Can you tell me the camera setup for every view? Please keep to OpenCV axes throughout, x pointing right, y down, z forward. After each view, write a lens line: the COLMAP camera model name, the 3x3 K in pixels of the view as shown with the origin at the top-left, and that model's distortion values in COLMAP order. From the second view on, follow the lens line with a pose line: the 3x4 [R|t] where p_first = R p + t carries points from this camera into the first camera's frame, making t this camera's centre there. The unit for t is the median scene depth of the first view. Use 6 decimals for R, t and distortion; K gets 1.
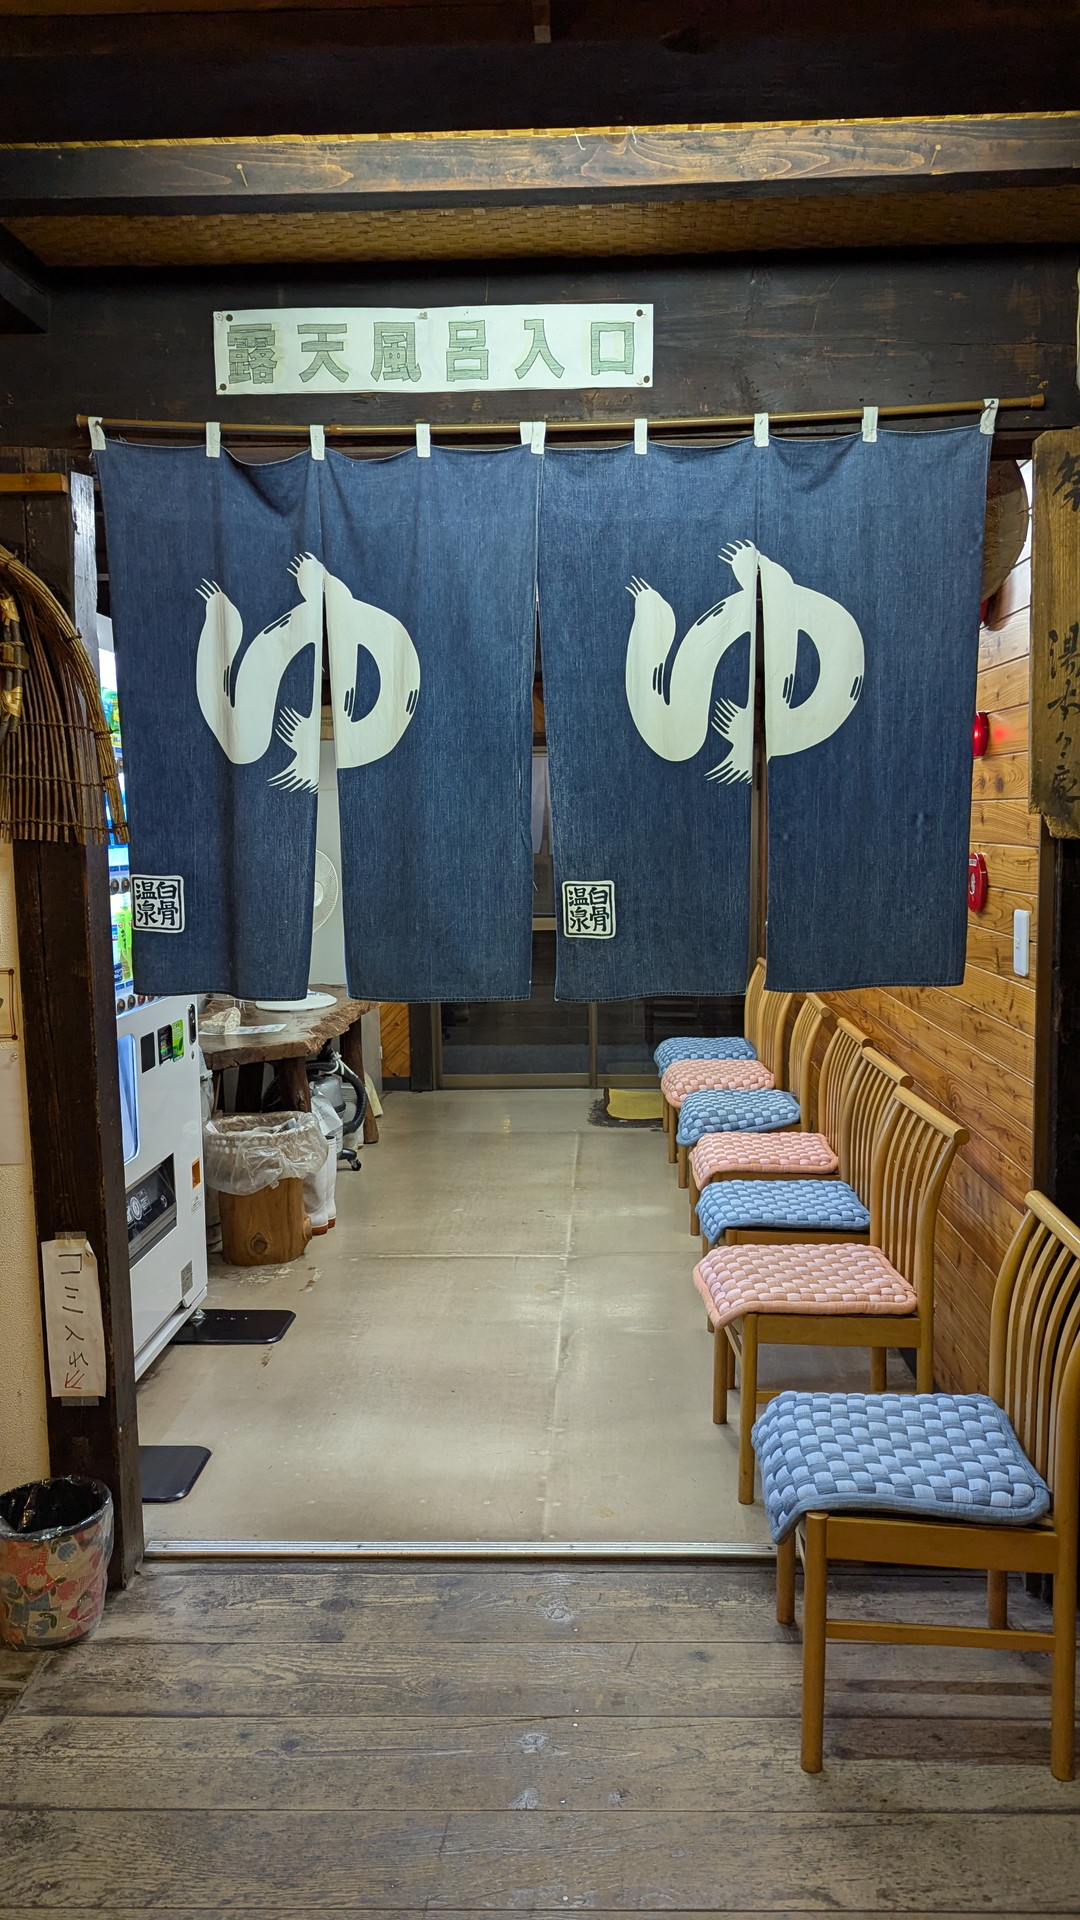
lens RADIAL K [[1382.8, 0, 545.1], [0, 1382.8, 977.1], [0, 0, 1]] dist [0.041680, -0.022663]
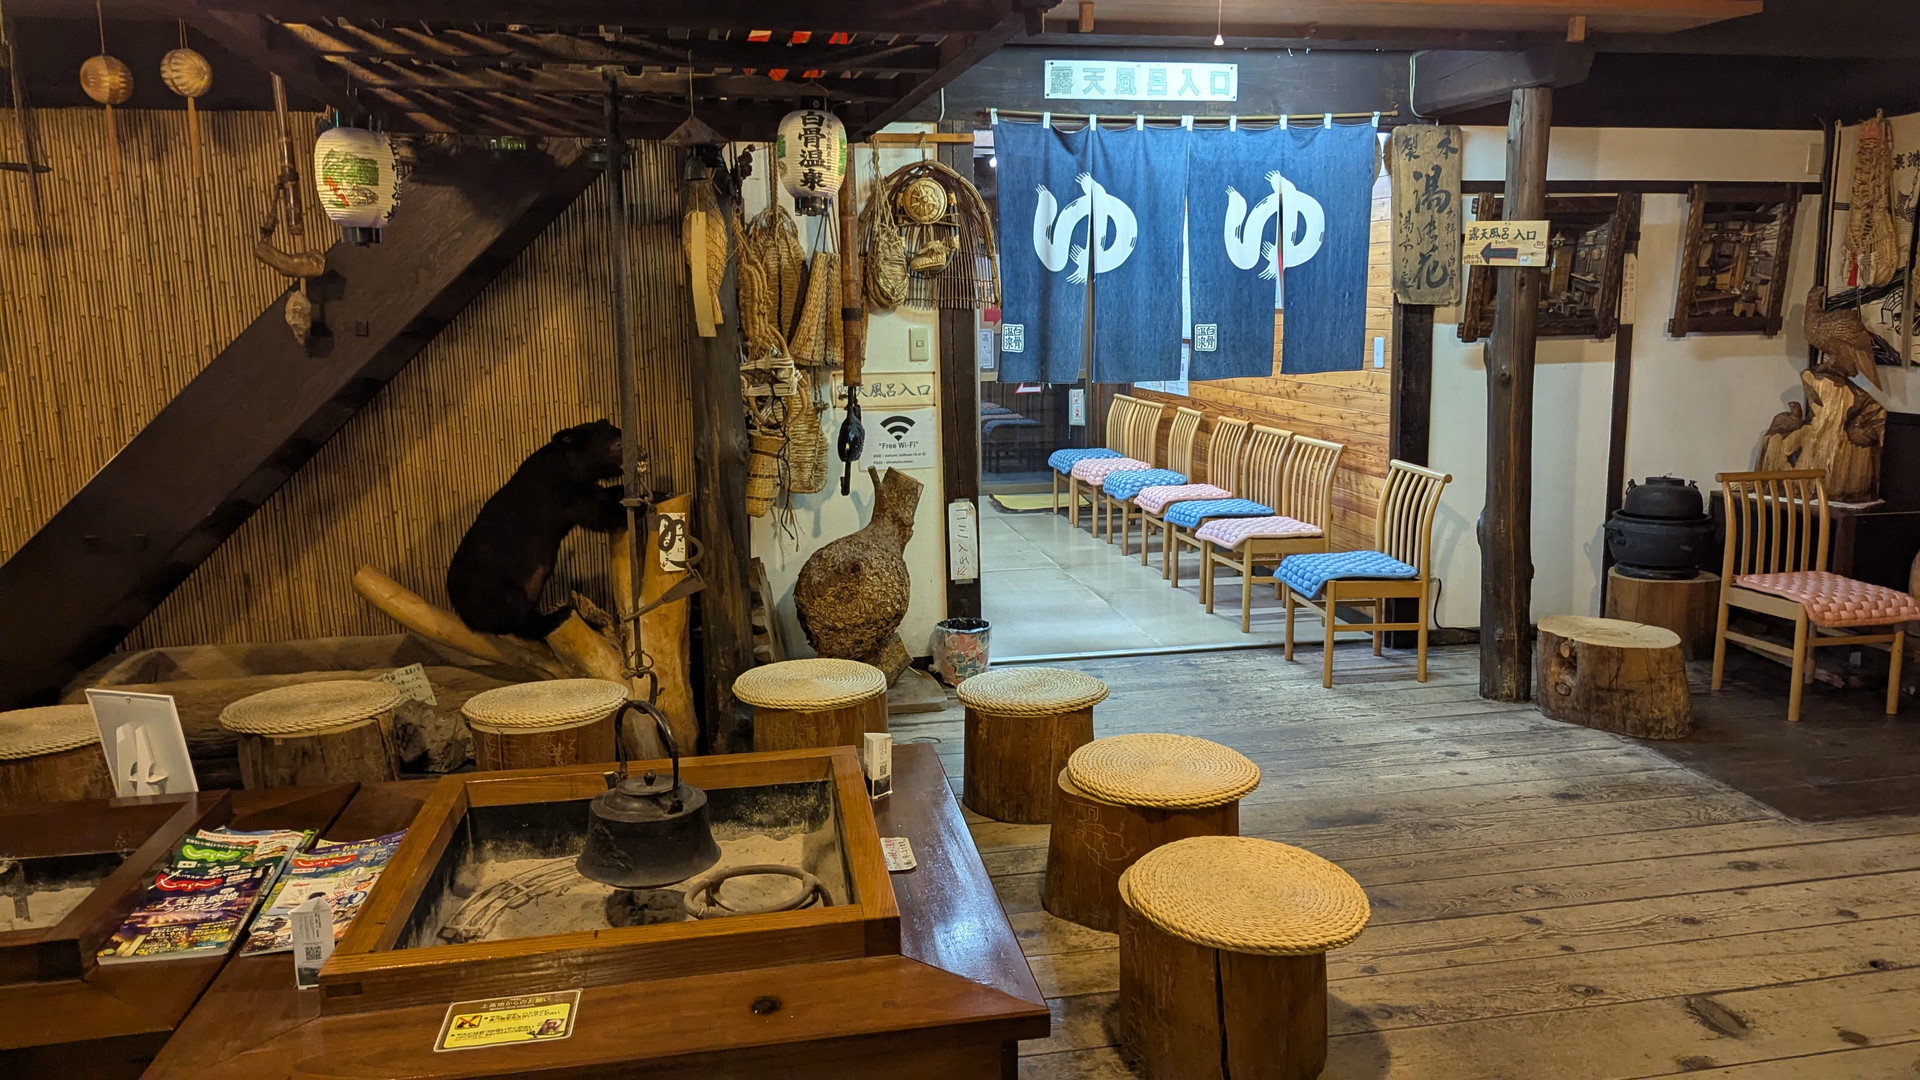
lens RADIAL K [[1382.8, 0, 956.4], [0, 1382.8, 529.5], [0, 0, 1]] dist [0.041680, -0.022663]
pose [[0.975808, -0.037796, 0.215337, -0.861735], [0.029334, 0.998672, 0.042355, 0.154321], [-0.216652, -0.035014, 0.975621, -1.094988]]
